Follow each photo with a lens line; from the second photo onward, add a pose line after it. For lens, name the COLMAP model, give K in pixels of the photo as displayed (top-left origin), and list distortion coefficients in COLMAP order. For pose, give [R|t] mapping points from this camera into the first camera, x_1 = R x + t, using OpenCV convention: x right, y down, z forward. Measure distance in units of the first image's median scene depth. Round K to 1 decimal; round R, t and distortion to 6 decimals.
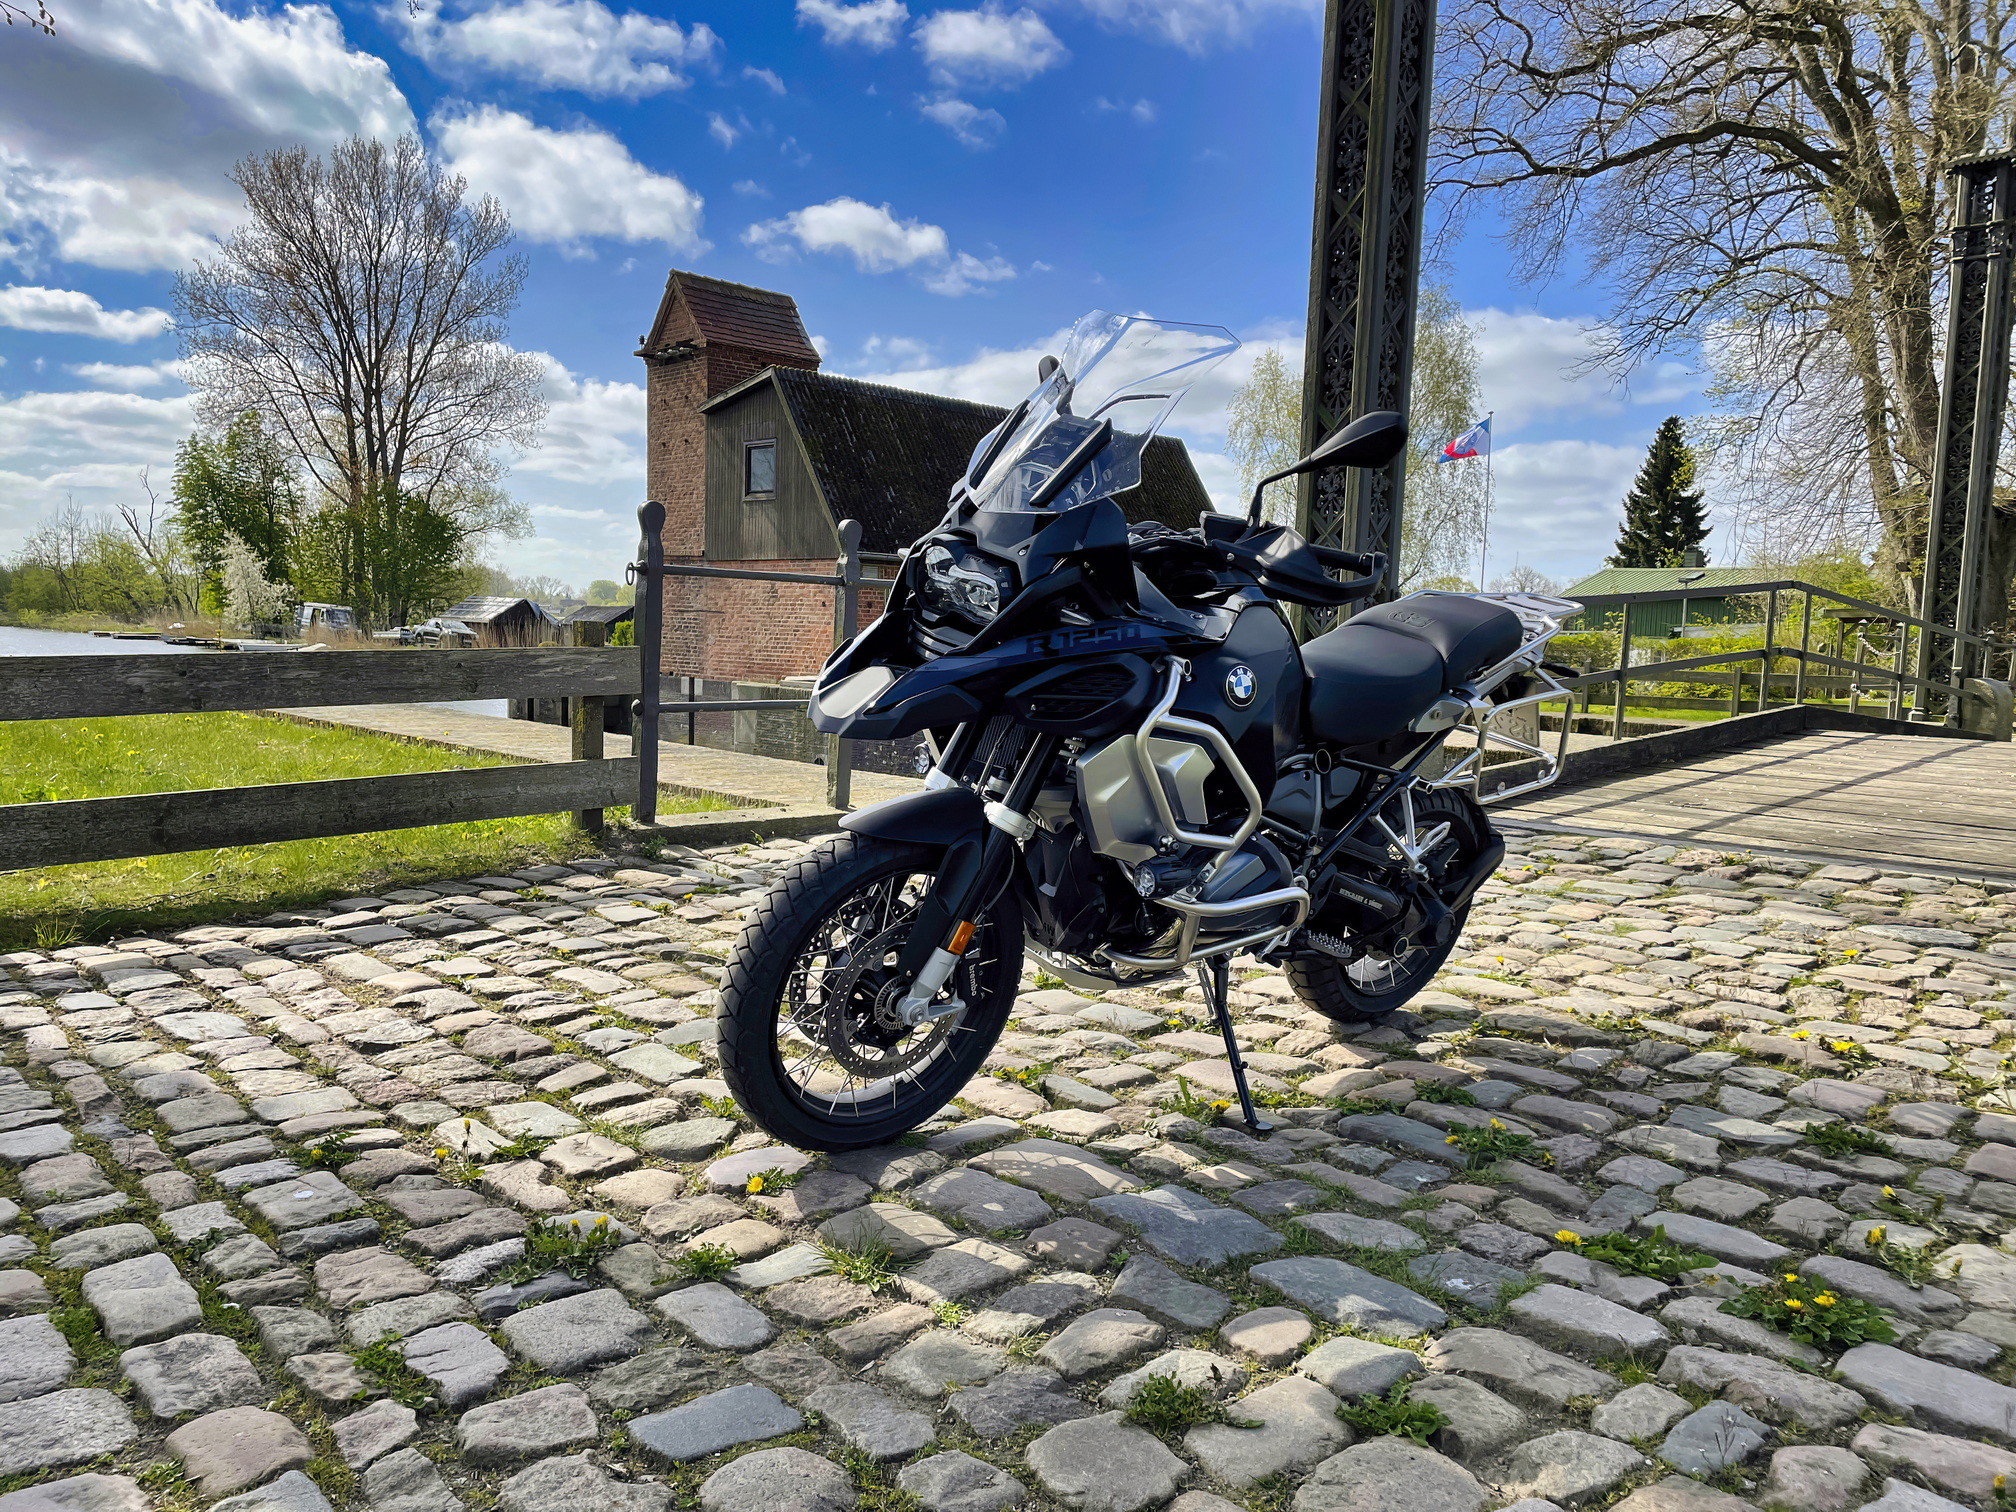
lens RADIAL K [[1583.7, 0, 1008.0], [0, 1583.7, 756.0], [0, 0, 1]] dist [0.091680, -0.121435]
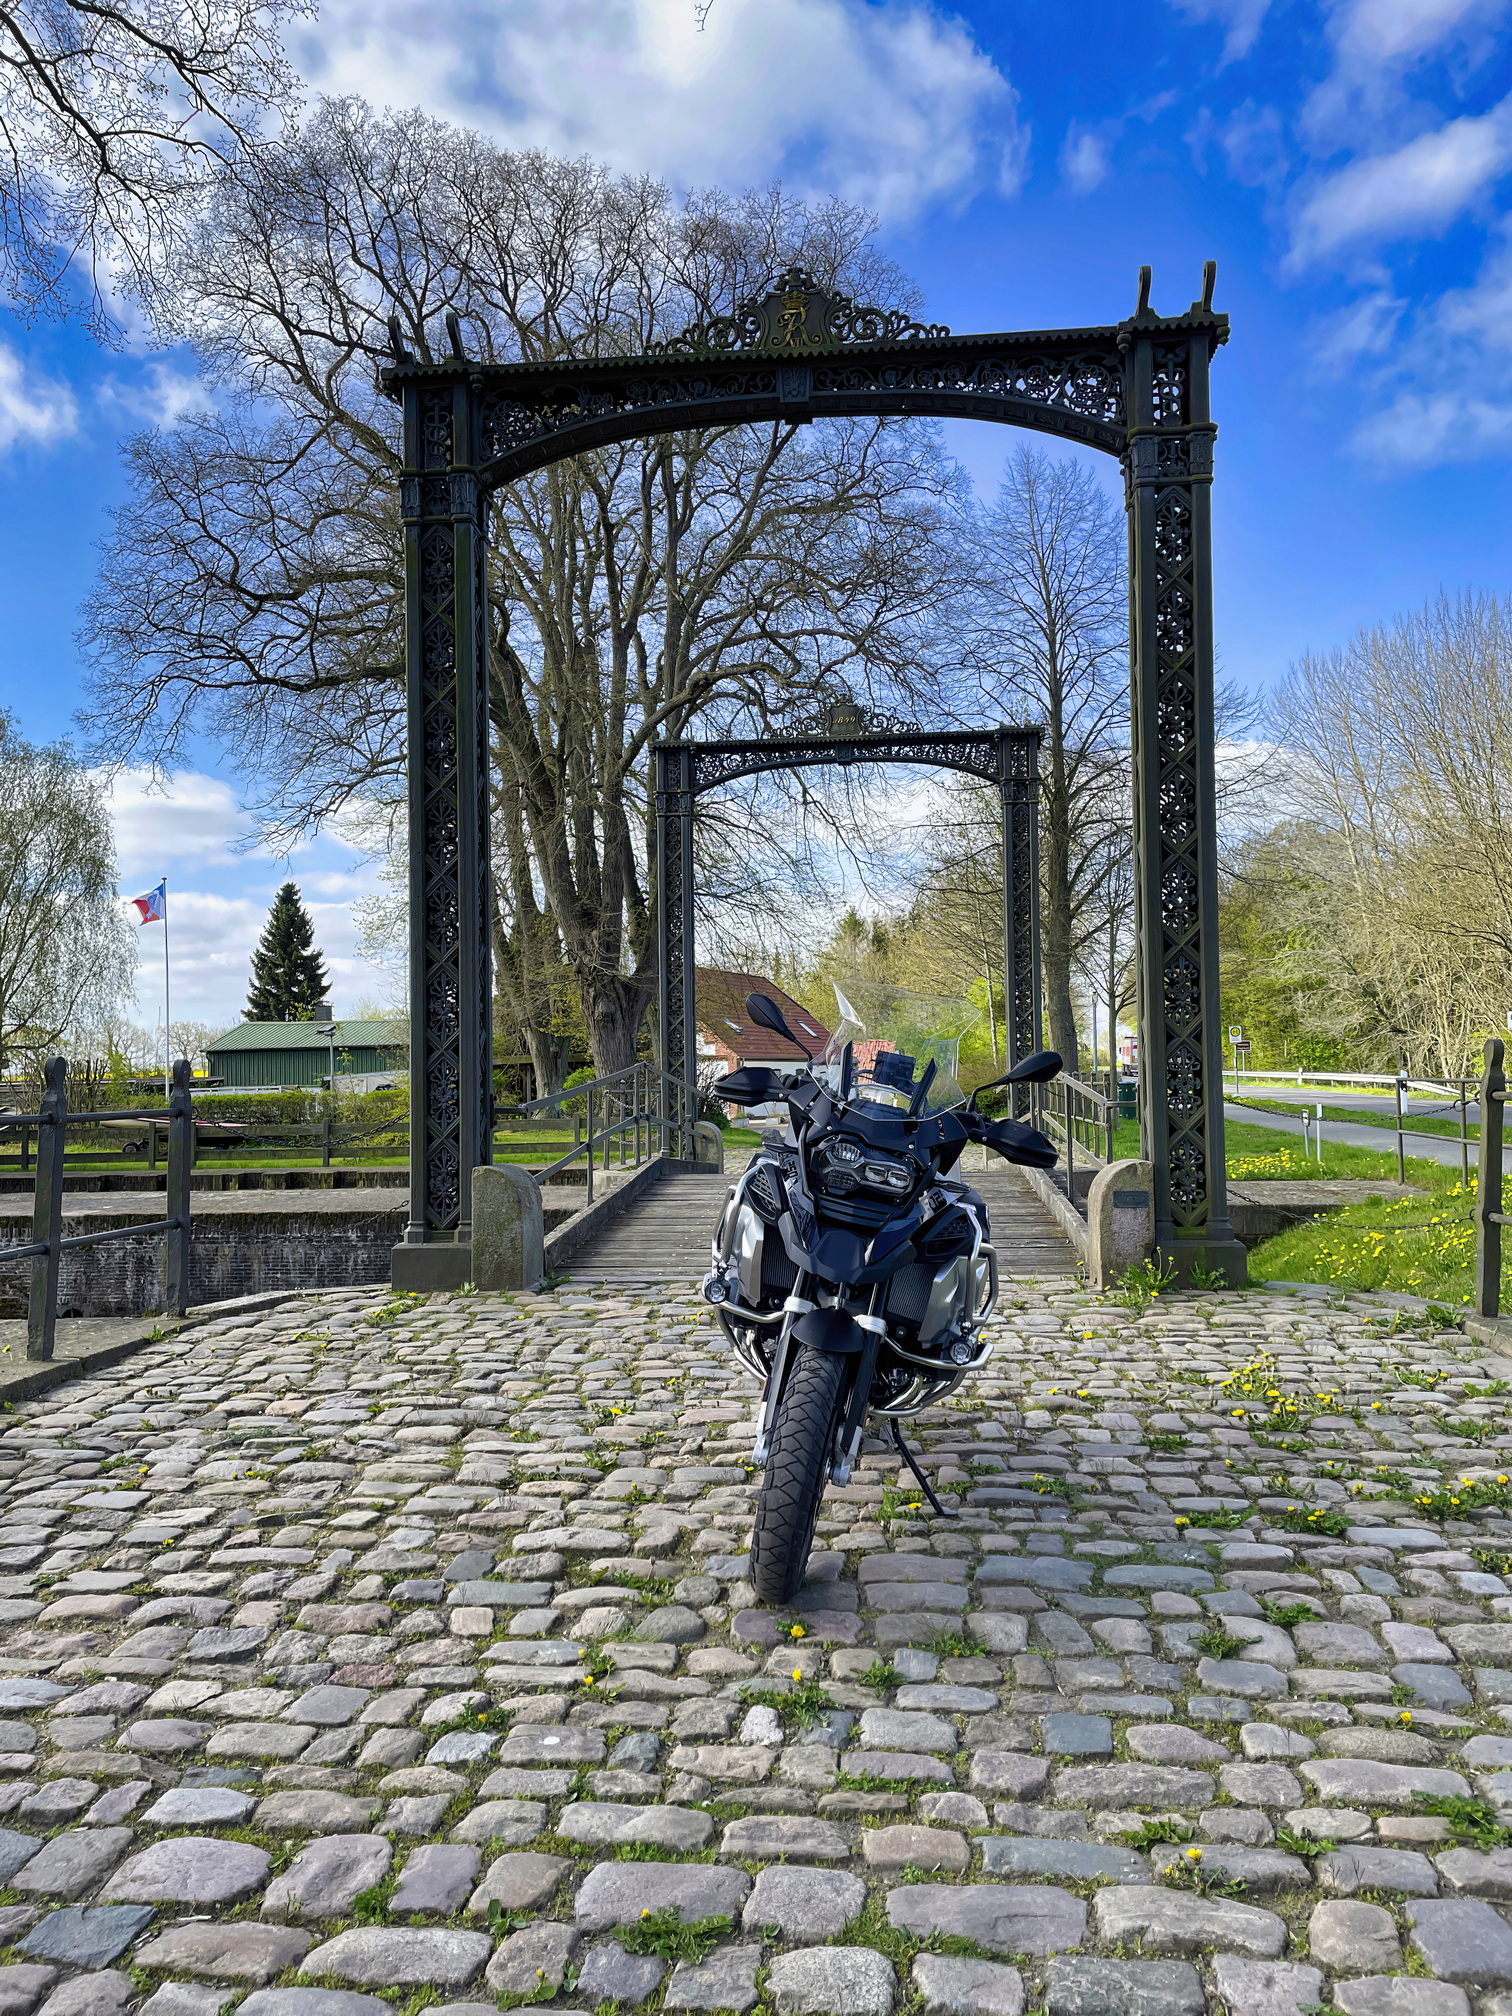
lens RADIAL K [[1583.7, 0, 756.0], [0, 1583.7, 1008.0], [0, 0, 1]] dist [0.091680, -0.121435]
pose [[0.734031, -0.017615, 0.678887, -1.065206], [0.094063, 0.992665, -0.075947, -0.153496], [-0.672570, 0.119606, 0.730304, -0.035480]]
